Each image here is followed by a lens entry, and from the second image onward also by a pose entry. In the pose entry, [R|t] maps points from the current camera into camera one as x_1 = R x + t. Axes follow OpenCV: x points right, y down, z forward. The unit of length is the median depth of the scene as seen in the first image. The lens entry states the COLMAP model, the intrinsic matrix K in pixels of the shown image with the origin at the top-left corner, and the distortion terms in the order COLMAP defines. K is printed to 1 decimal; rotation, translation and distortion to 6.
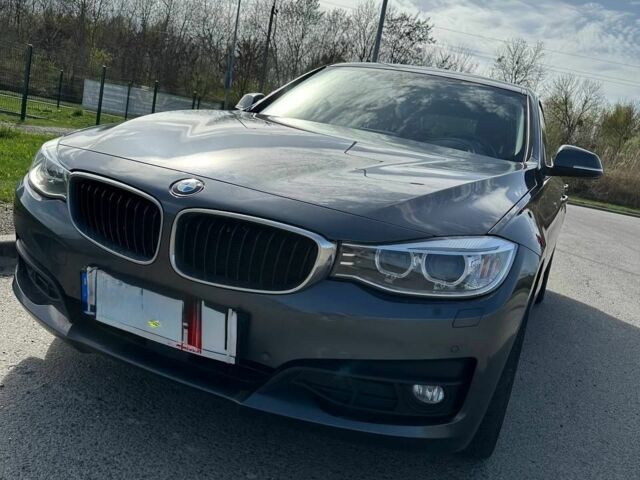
lens RADIAL K [[470.9, 0, 320.0], [0, 470.9, 240.0], [0, 0, 1]] dist [0.032943, 0.000177]
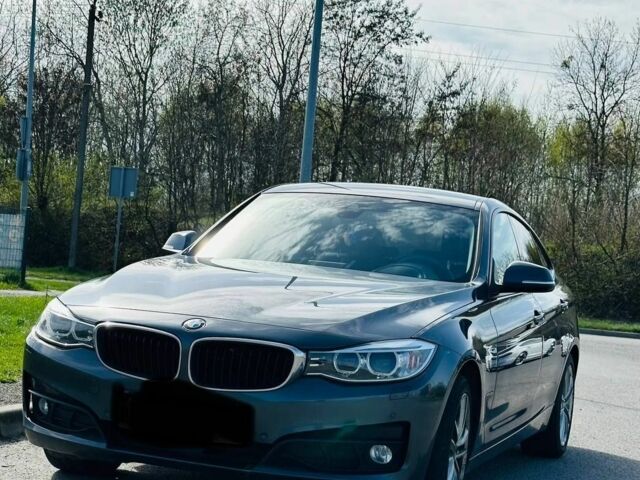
lens RADIAL K [[1151.5, 0, 320.0], [0, 1151.5, 240.0], [0, 0, 1]] dist [-0.043550, -0.104814]
pose [[0.990360, -0.087300, 0.107546, -0.013473], [0.108601, 0.971297, -0.211631, 0.021115], [-0.085984, 0.221271, 0.971414, -0.124529]]
